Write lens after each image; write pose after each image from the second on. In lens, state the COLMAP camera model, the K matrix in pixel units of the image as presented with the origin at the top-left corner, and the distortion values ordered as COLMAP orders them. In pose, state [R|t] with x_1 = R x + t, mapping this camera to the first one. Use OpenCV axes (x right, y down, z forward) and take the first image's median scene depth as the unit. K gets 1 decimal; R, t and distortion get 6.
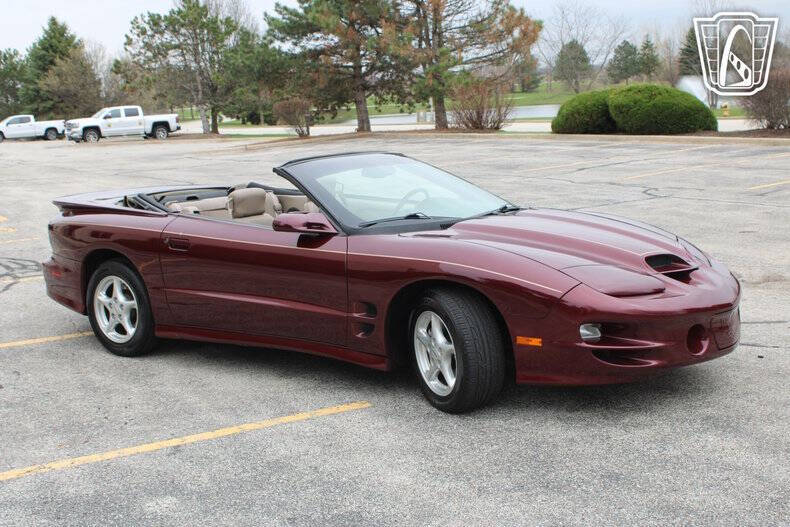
lens RADIAL K [[1430.5, 0, 392.0], [0, 1430.5, 267.6], [0, 0, 1]] dist [-0.101388, 0.000000]
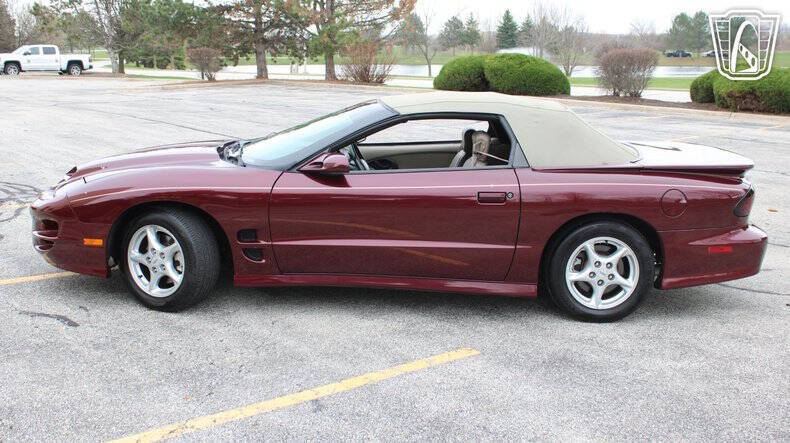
lens RADIAL K [[1092.3, 0, 413.2], [0, 1092.3, 232.8], [0, 0, 1]] dist [-0.091006, 0.000000]
pose [[0.976216, 0.028517, 0.214918, -0.087551], [-0.036964, 0.998690, 0.035385, -0.005154], [-0.213627, -0.042488, 0.975991, 0.097525]]
